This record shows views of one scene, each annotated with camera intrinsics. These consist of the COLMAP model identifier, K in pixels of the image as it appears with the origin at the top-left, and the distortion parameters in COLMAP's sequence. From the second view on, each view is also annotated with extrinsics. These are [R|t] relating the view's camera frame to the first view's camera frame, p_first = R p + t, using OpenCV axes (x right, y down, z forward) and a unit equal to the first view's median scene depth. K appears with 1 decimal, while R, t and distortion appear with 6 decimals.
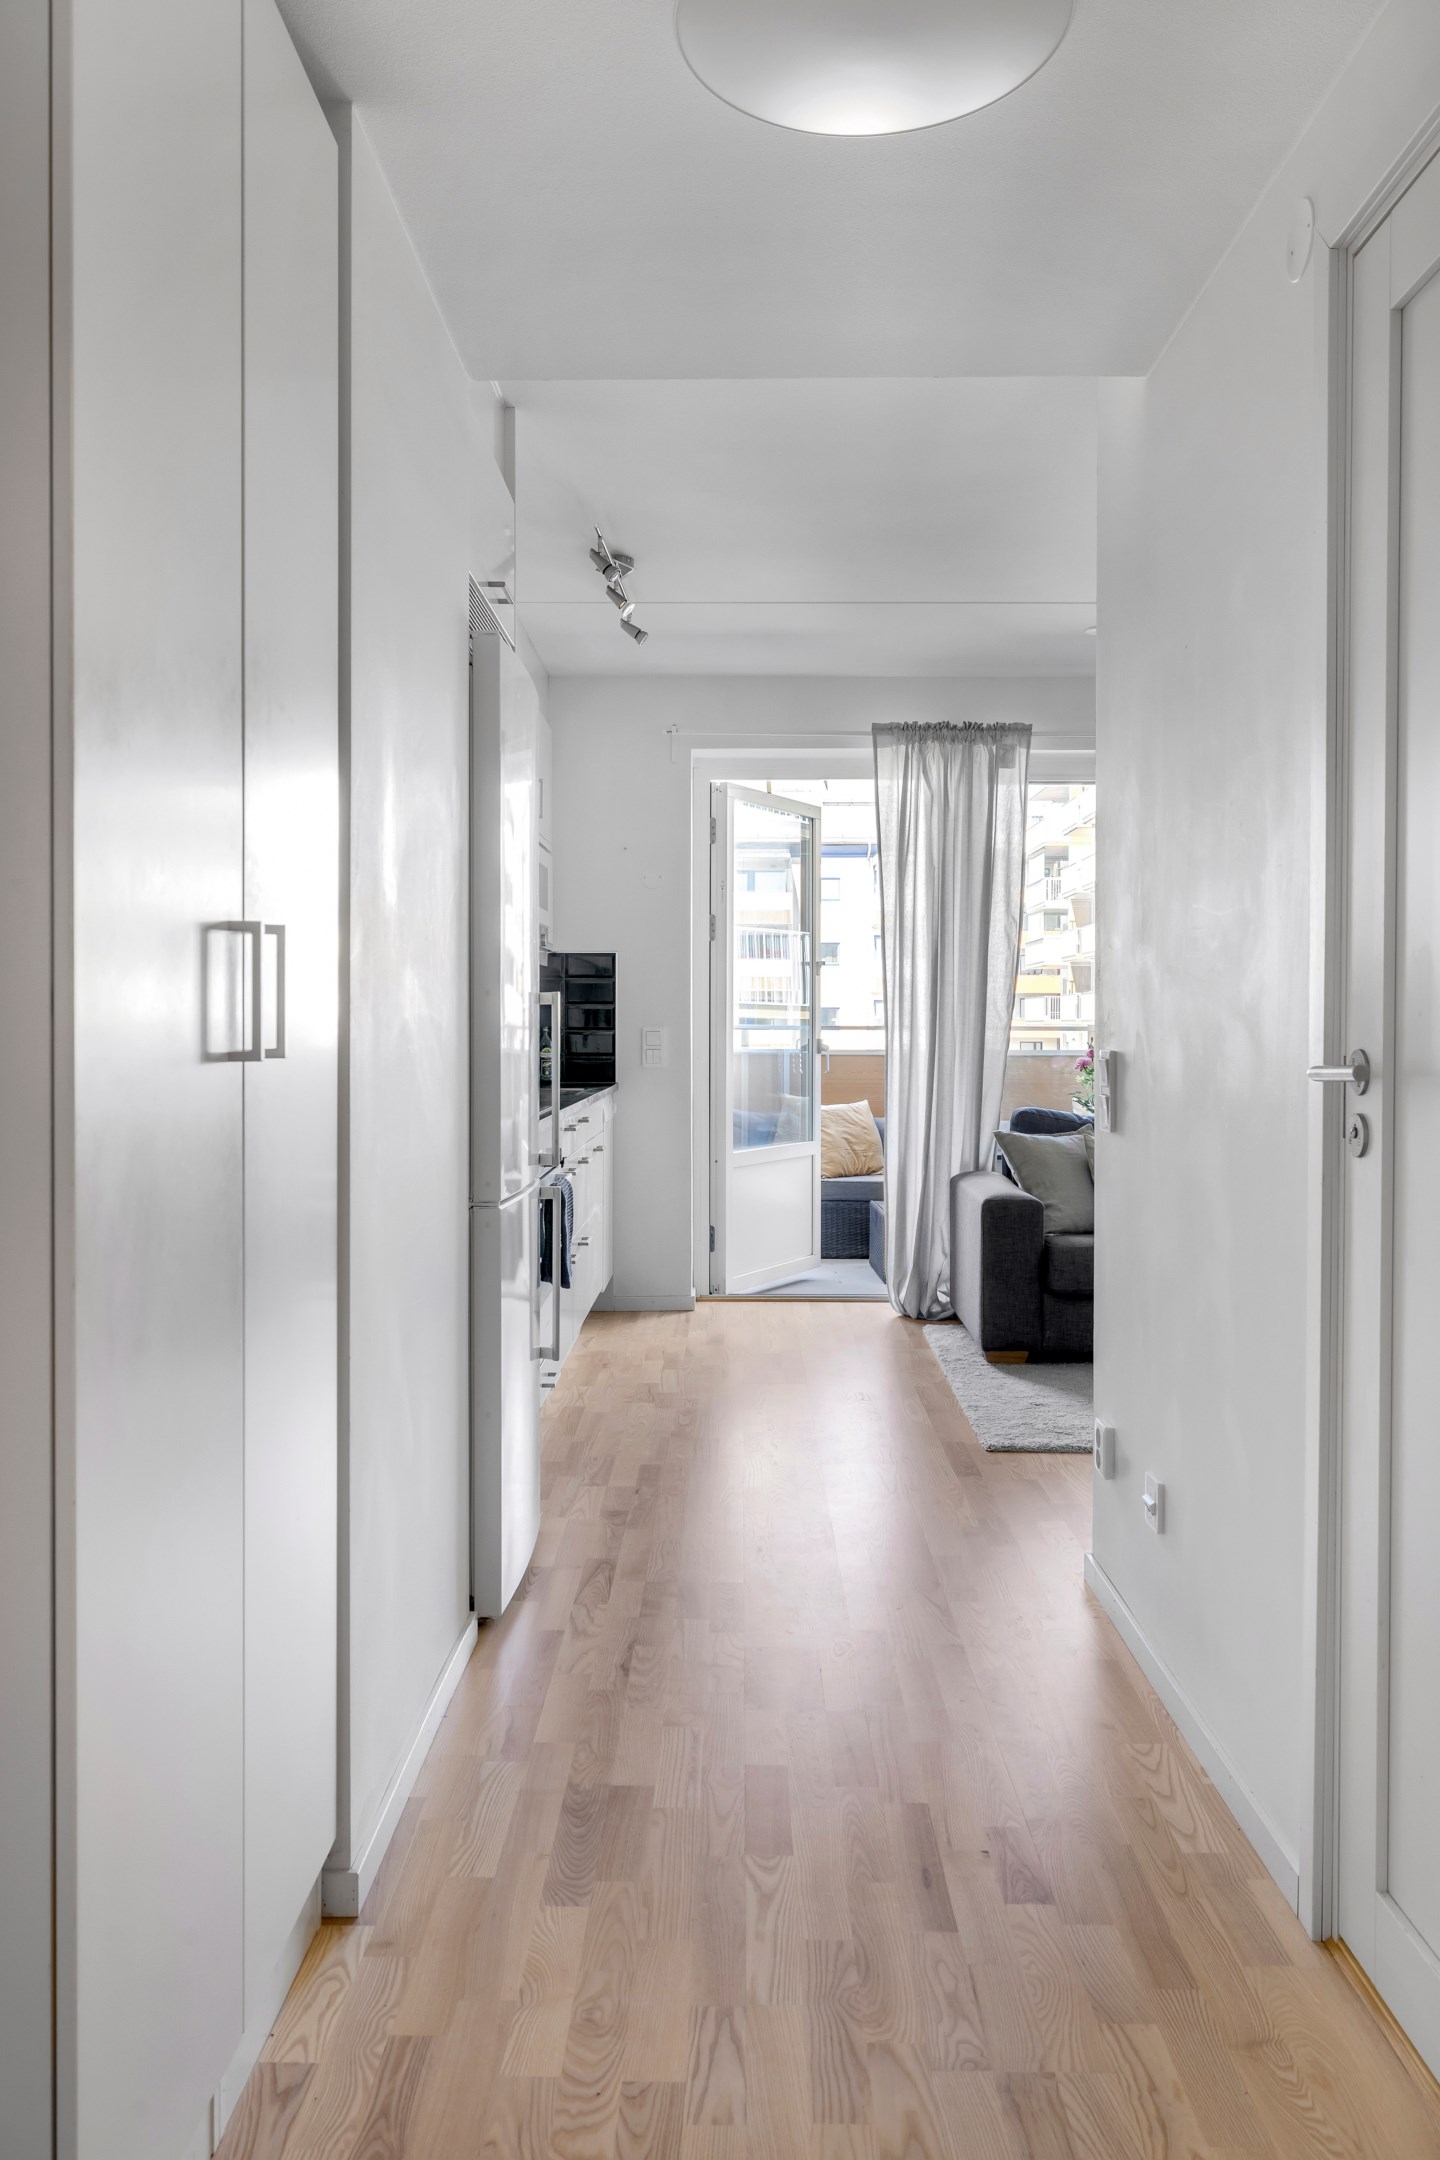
lens RADIAL K [[1619.1, 0, 723.8], [0, 1619.1, 1066.7], [0, 0, 1]] dist [0.001336, 0.000626]
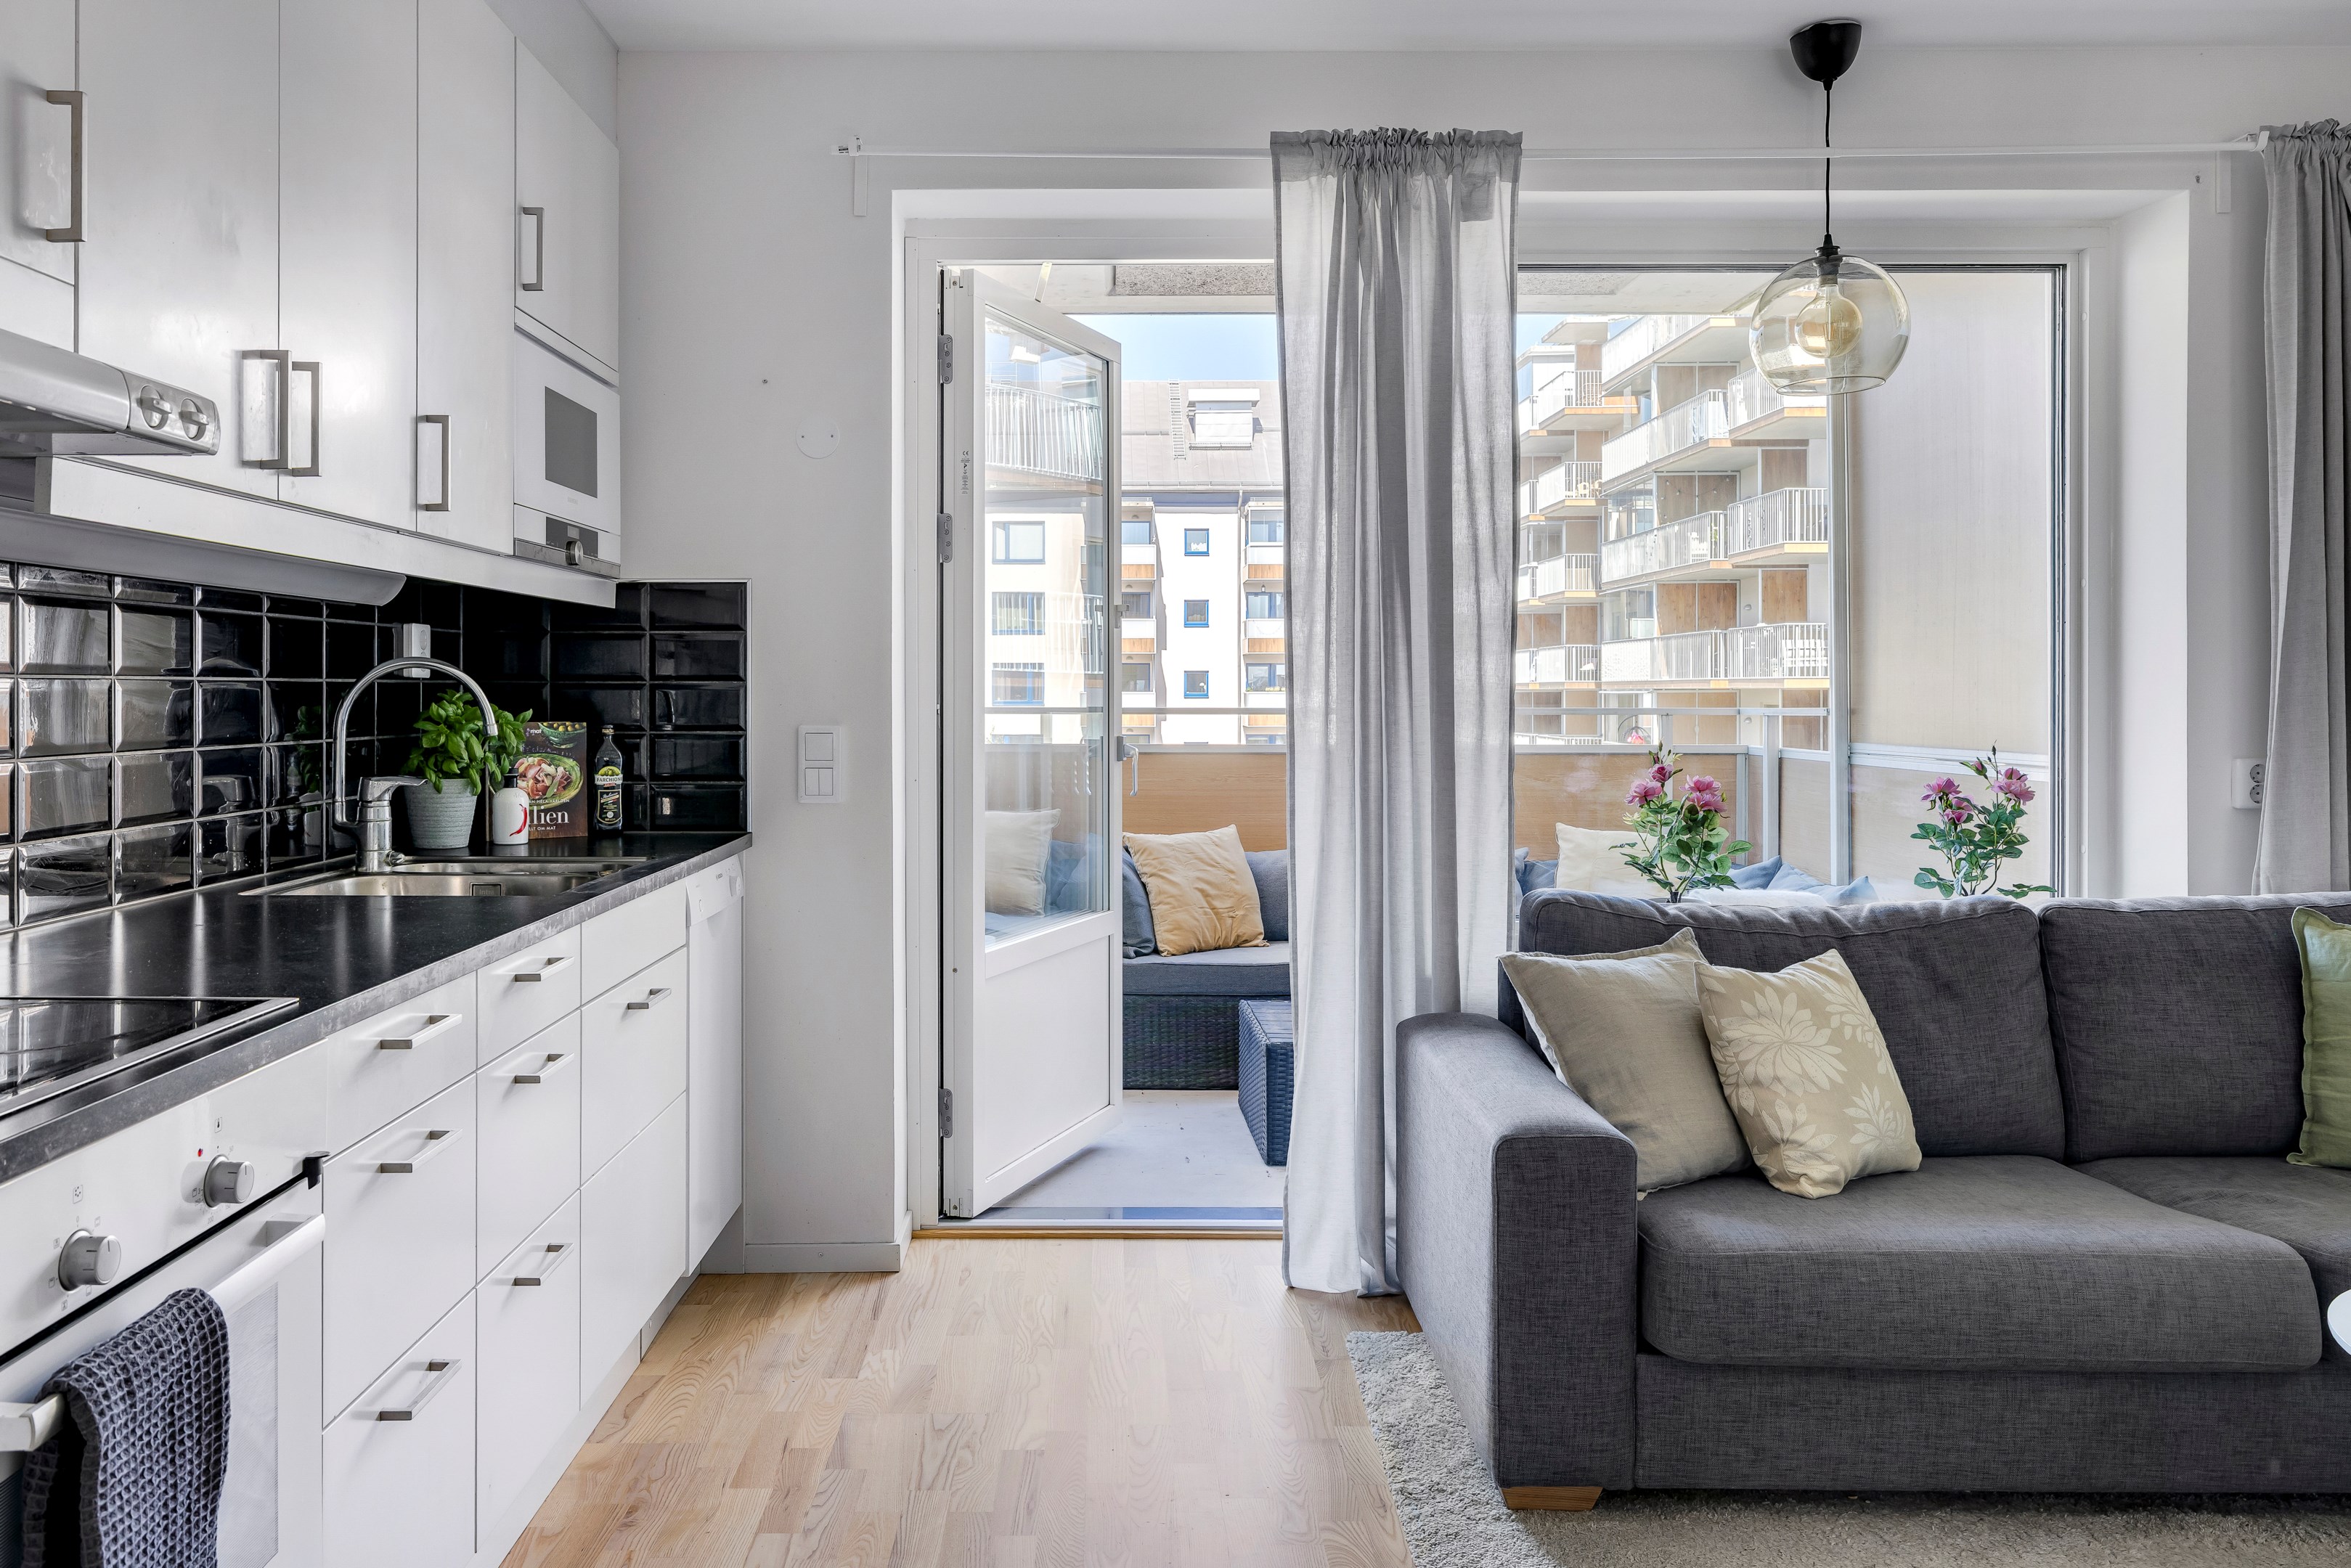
lens RADIAL K [[1707.4, 0, 1083.0], [0, 1707.4, 695.5], [0, 0, 1]] dist [-0.004285, -0.000312]
pose [[0.999996, -0.000647, -0.002722, 0.041518], [0.000587, 0.999761, -0.021866, -0.021218], [0.002735, 0.021864, 0.999757, 0.441843]]
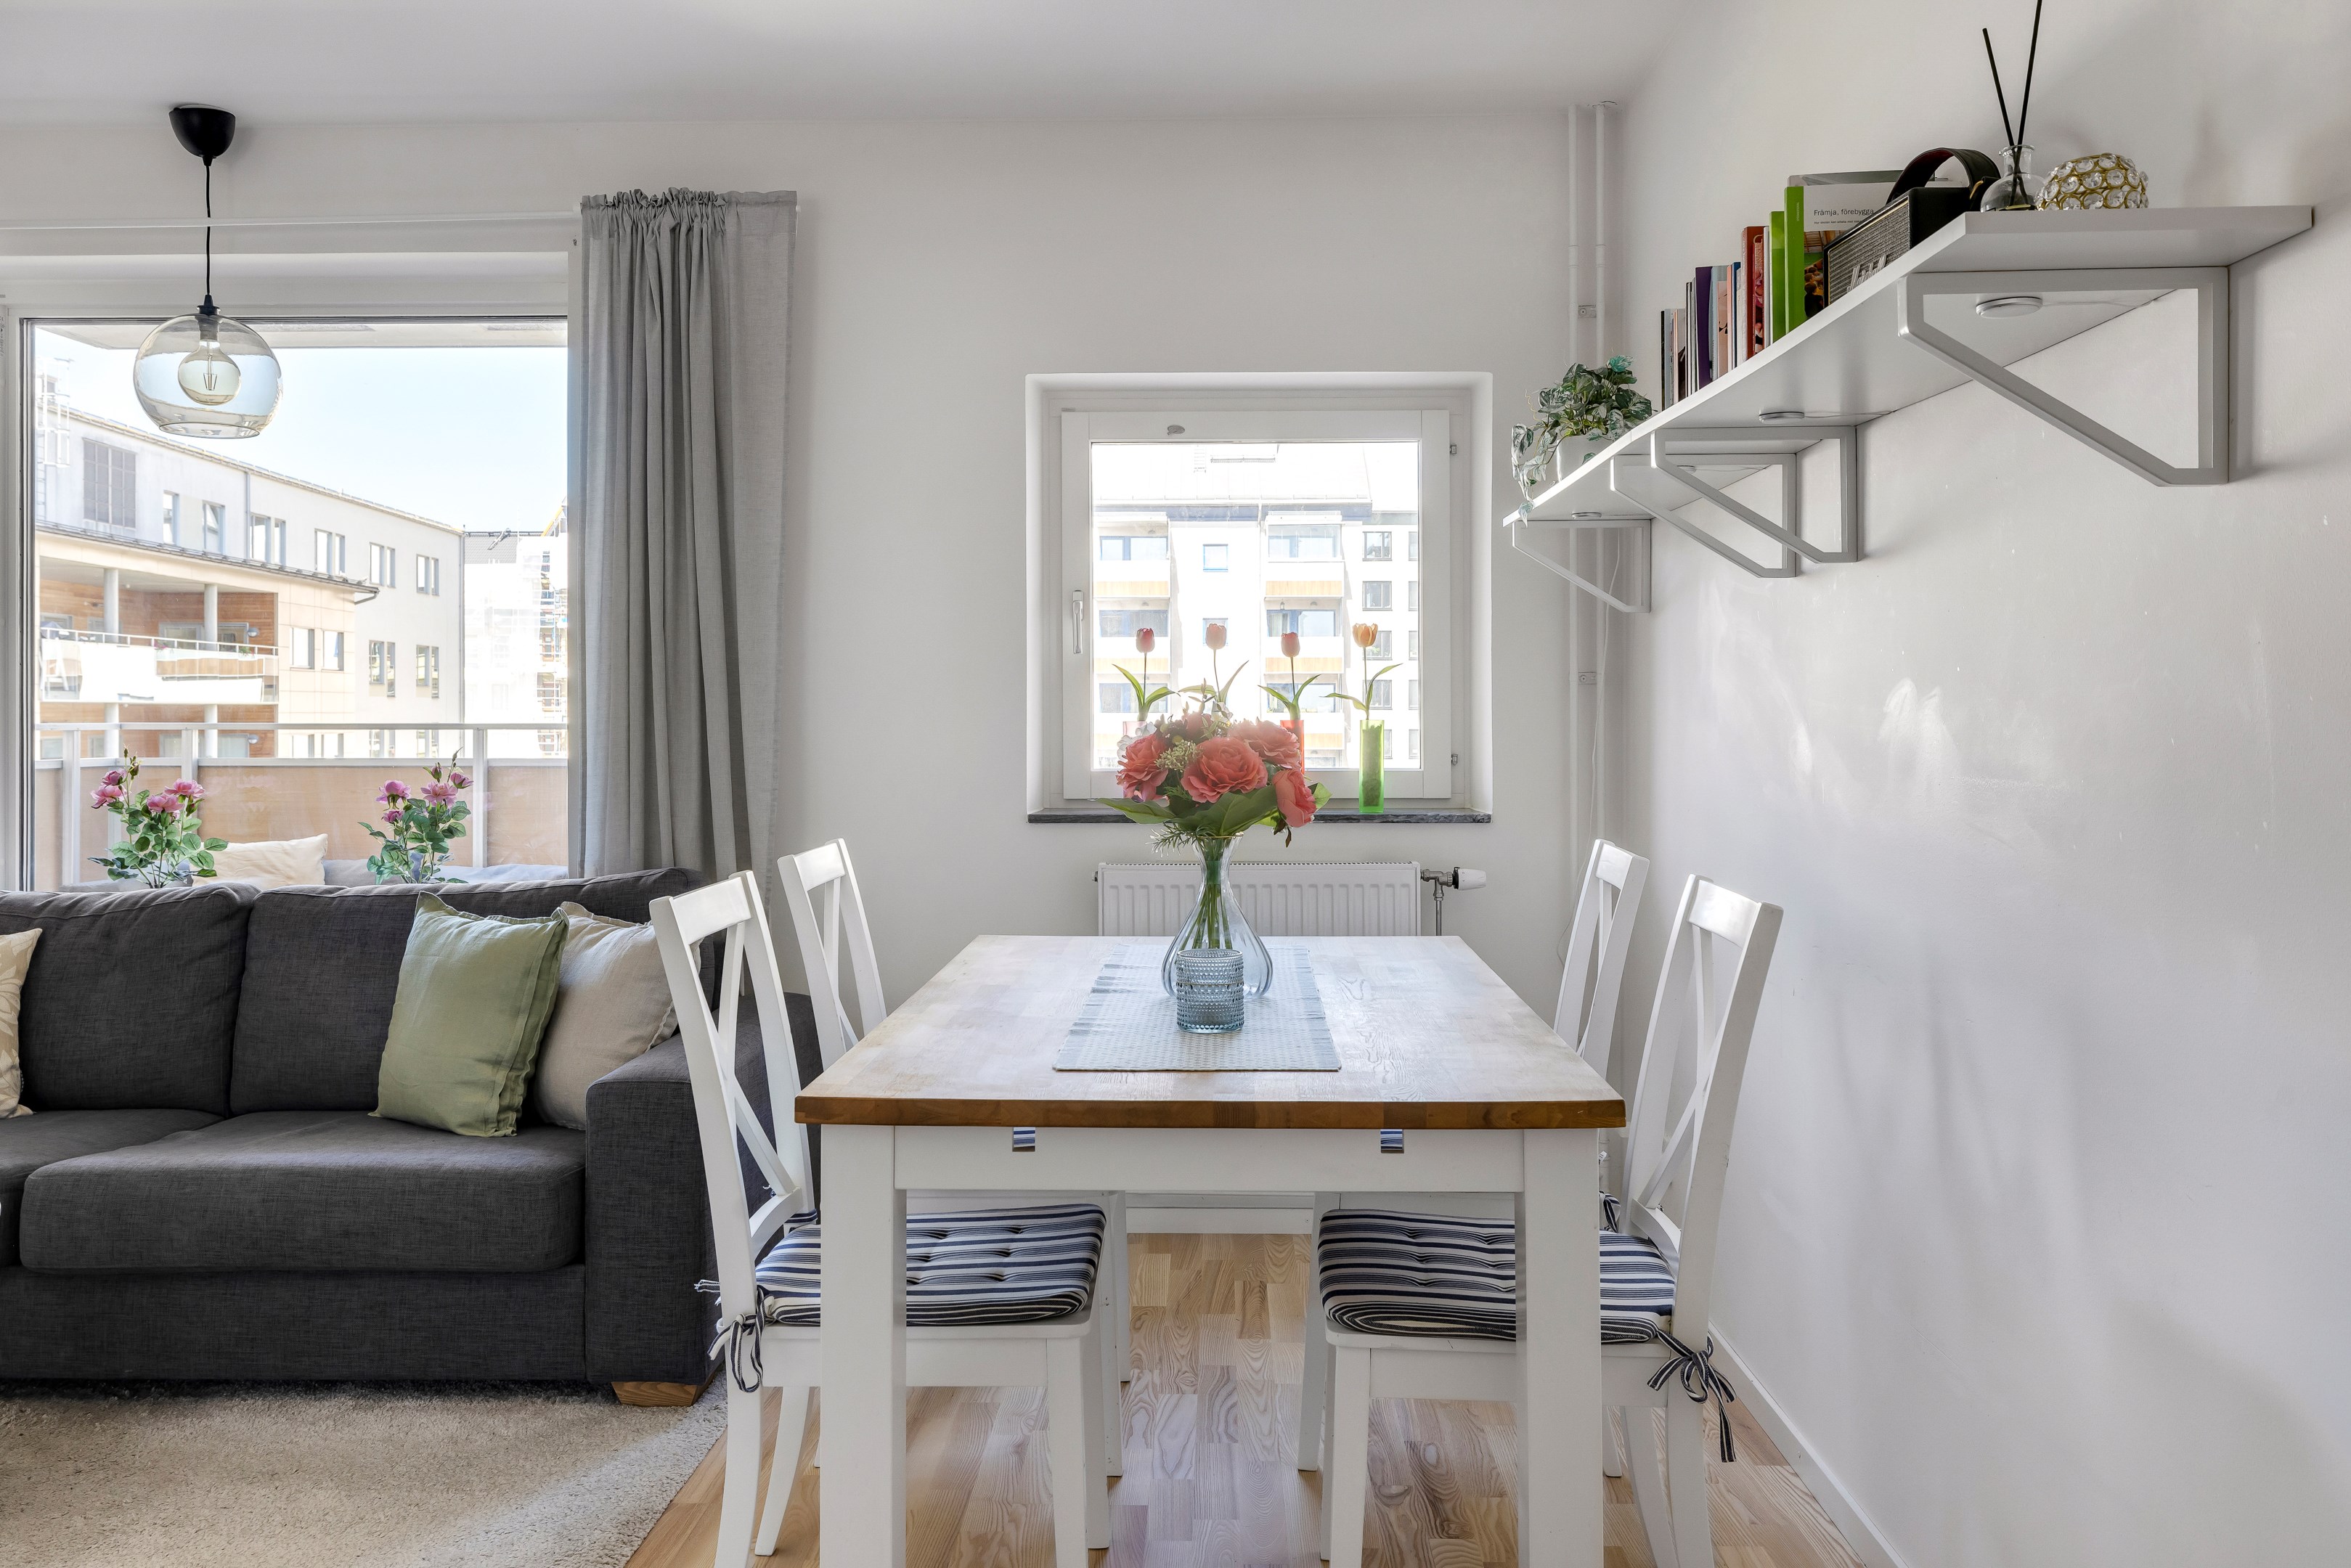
lens RADIAL K [[1788.9, 0, 1170.7], [0, 1788.9, 713.3], [0, 0, 1]] dist [0.000277, 0.000404]
pose [[0.999802, -0.000656, -0.019908, 0.608471], [0.000170, 0.999702, -0.024405, -0.015206], [0.019918, 0.024397, 0.999504, 0.358695]]
